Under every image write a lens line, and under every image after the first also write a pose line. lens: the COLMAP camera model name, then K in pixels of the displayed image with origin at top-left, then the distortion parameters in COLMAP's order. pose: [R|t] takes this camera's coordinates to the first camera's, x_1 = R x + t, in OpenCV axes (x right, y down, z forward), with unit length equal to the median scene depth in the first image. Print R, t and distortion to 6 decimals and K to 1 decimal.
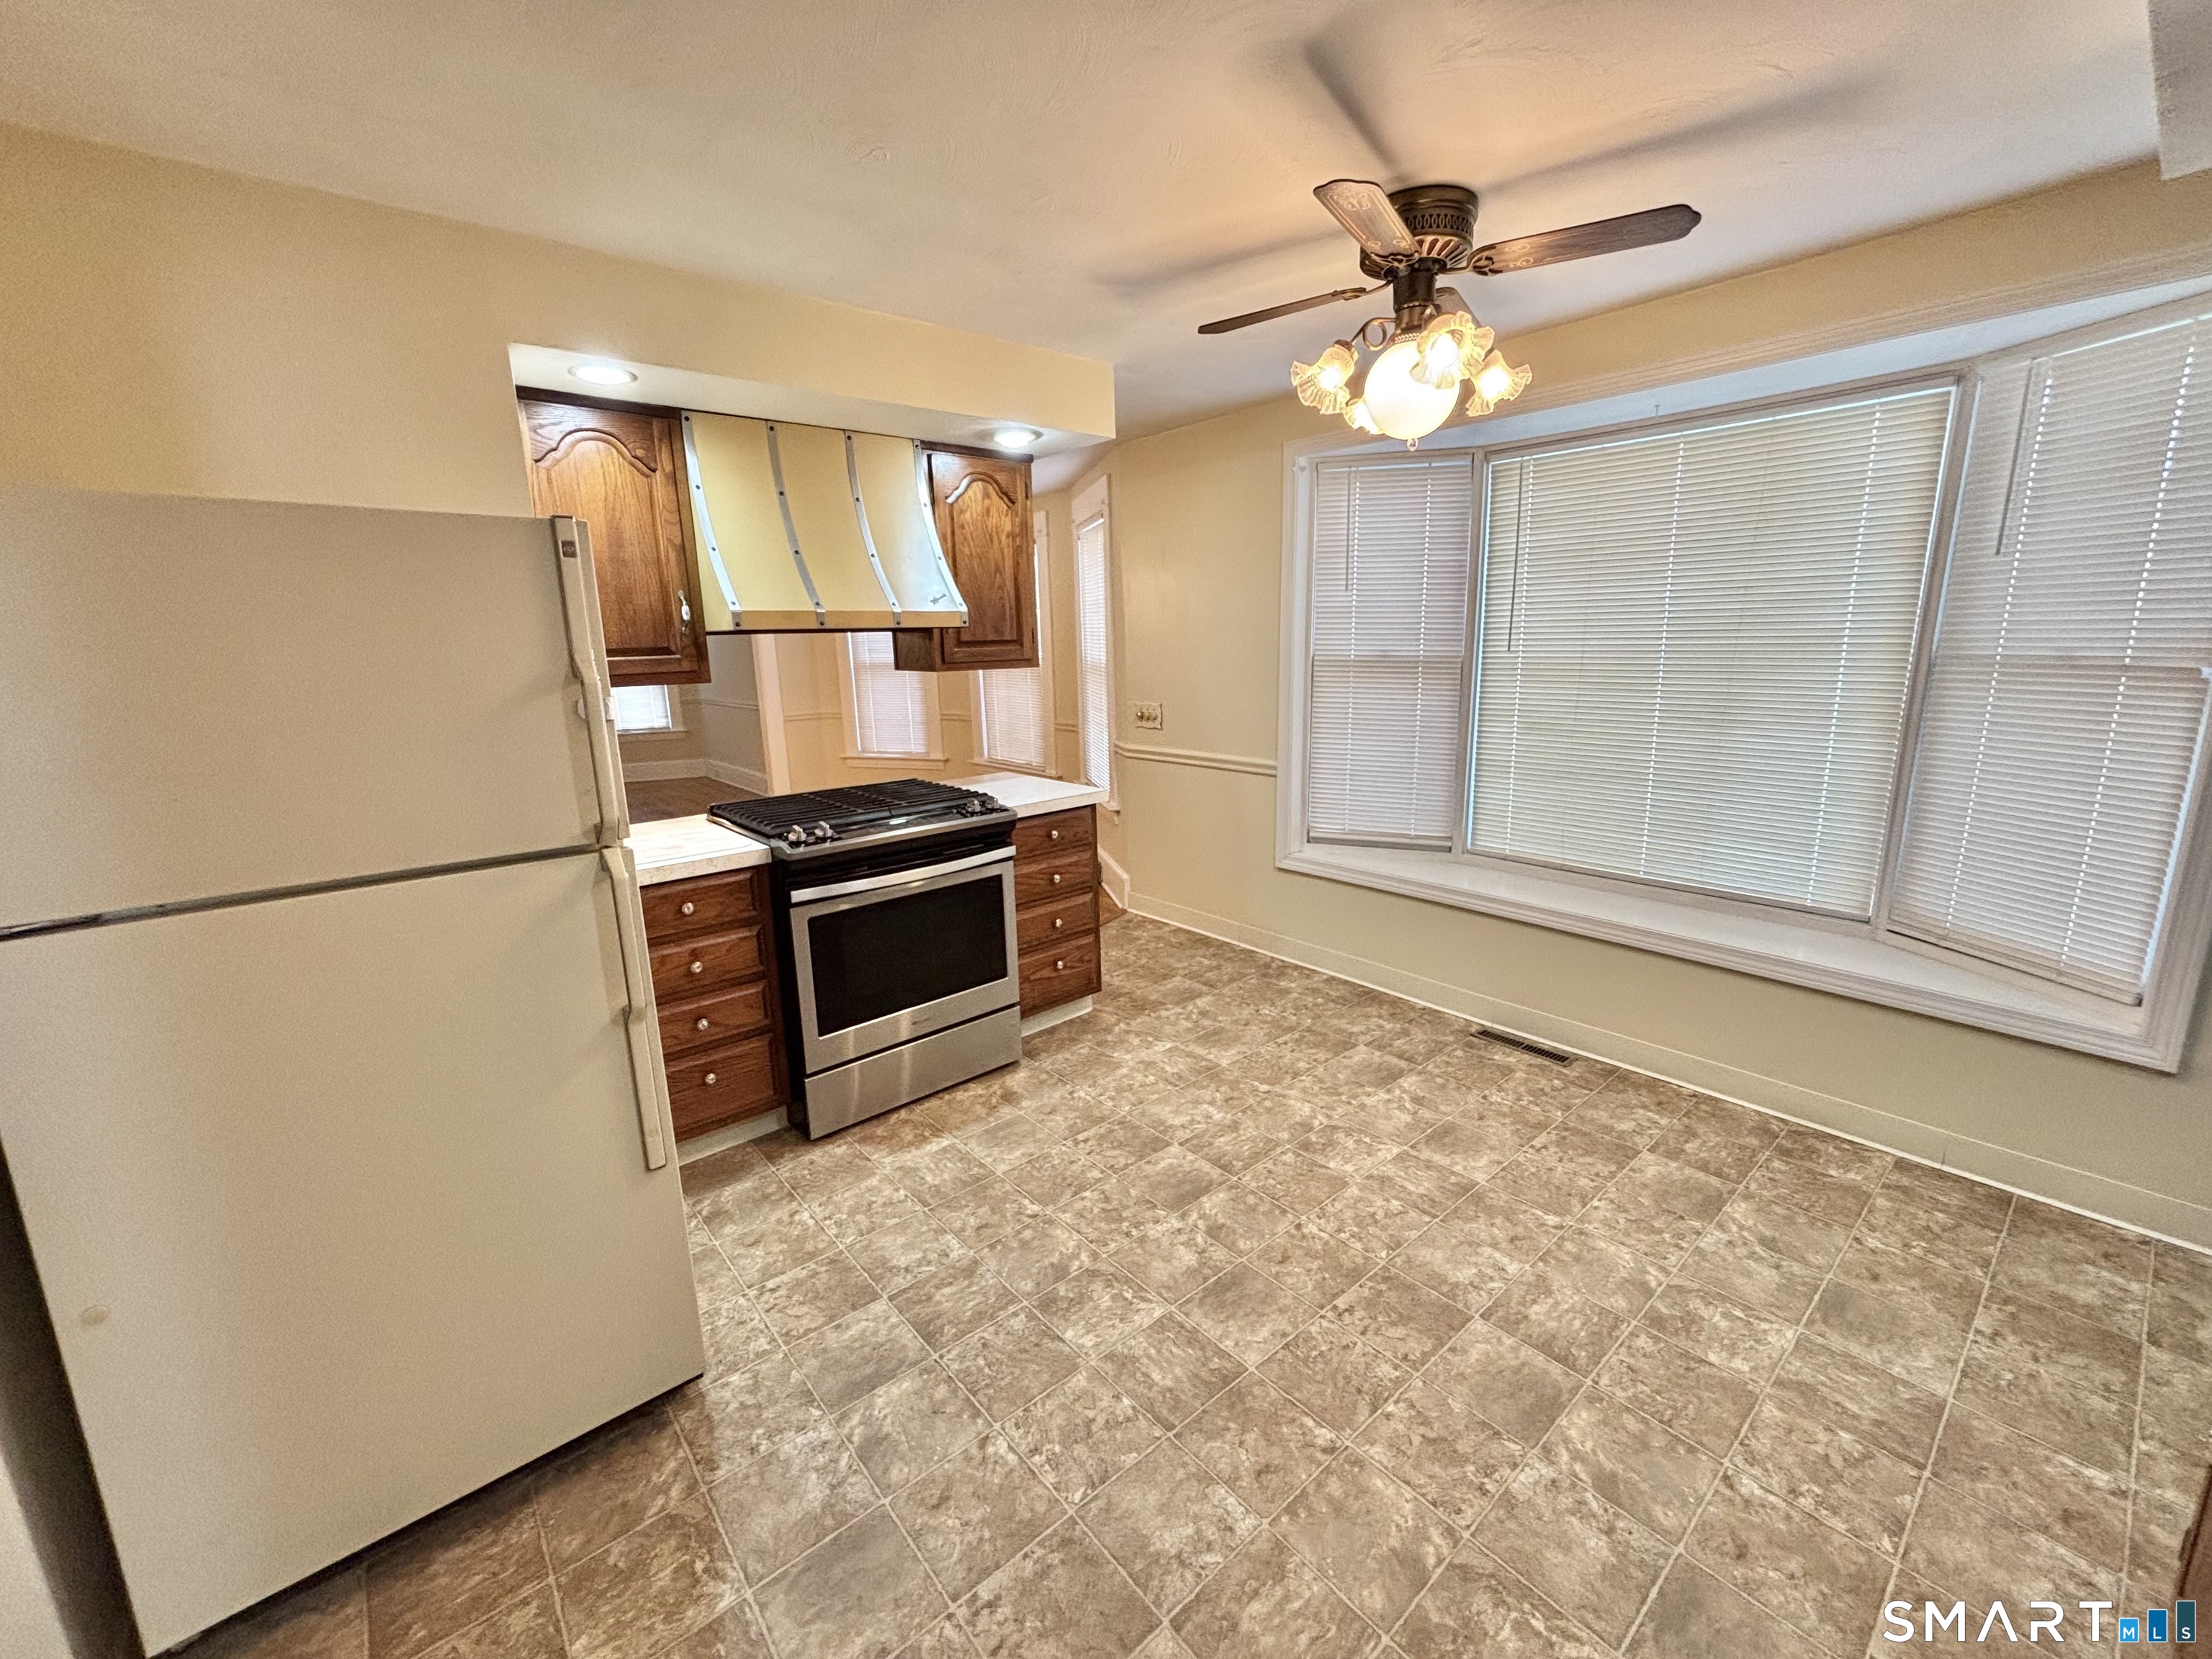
lens RADIAL K [[890.9, 0, 1108.7], [0, 890.9, 822.2], [0, 0, 1]] dist [0.002039, -0.001893]
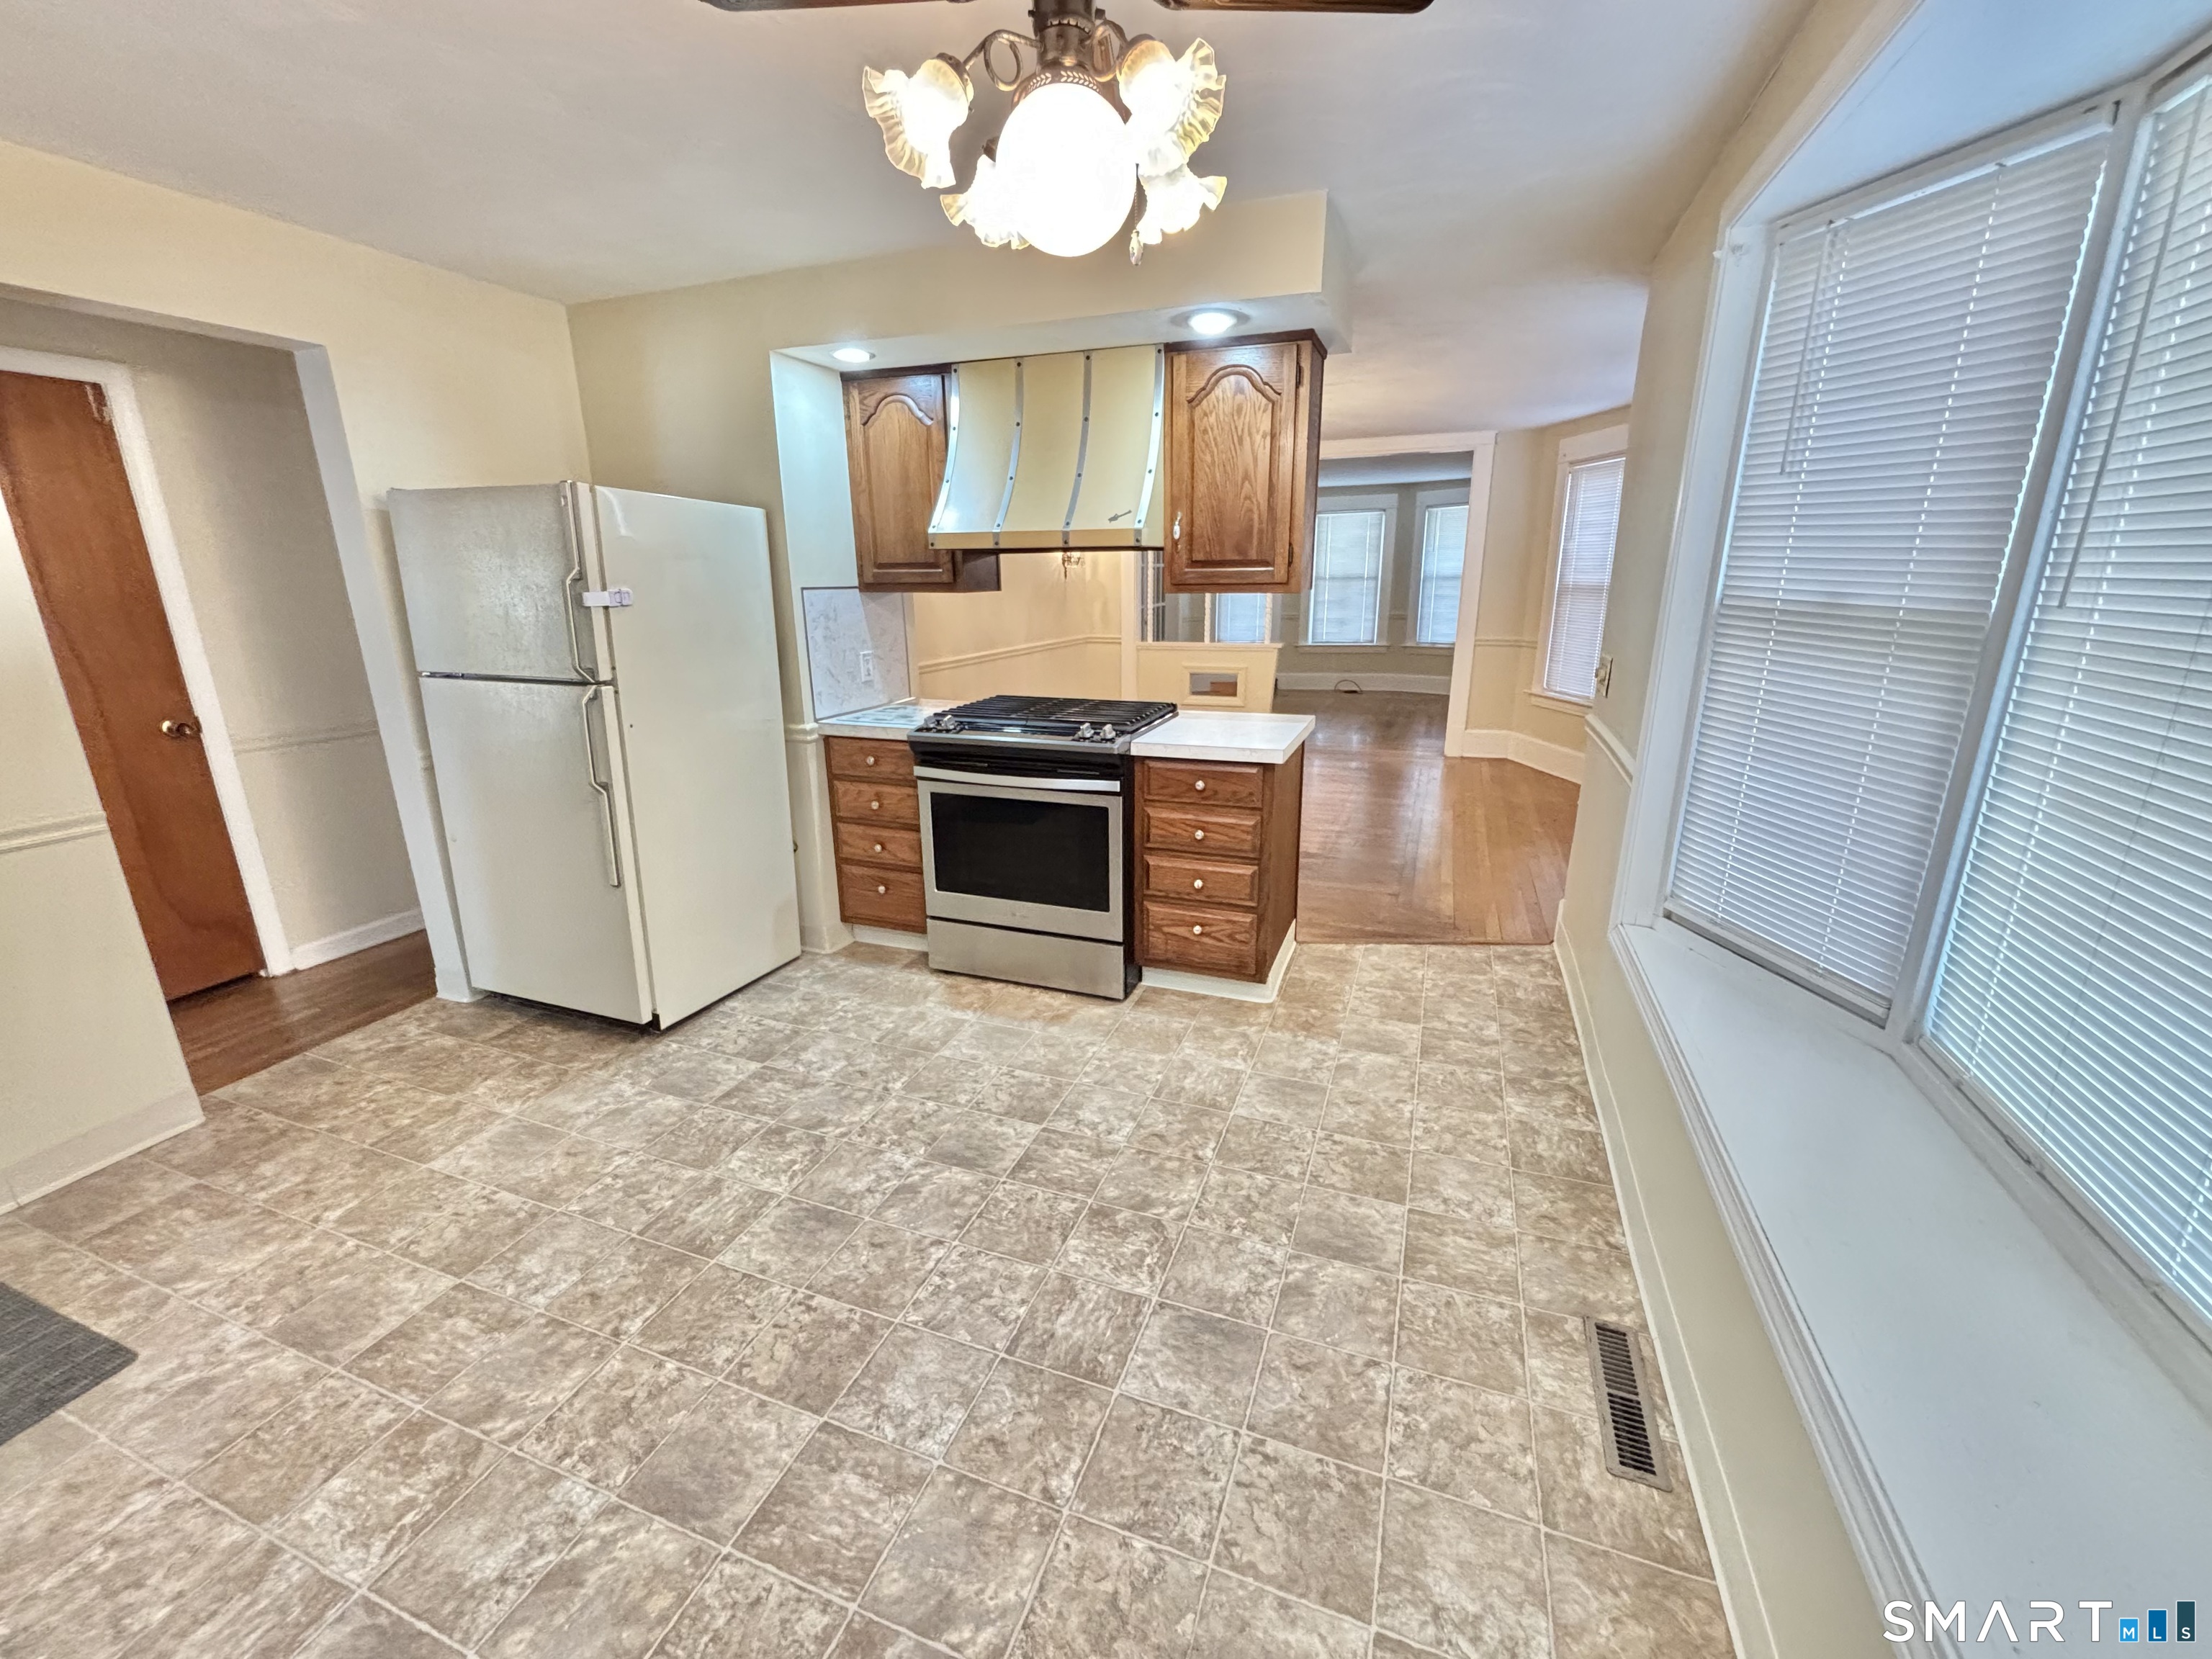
lens RADIAL K [[890.9, 0, 1105.6], [0, 890.9, 827.4], [0, 0, 1]] dist [0.002039, -0.001893]
pose [[0.489308, 0.262836, -0.831561, 0.801430], [-0.182787, 0.963234, 0.196899, -0.128492], [0.852740, 0.055654, 0.519362, 0.573927]]
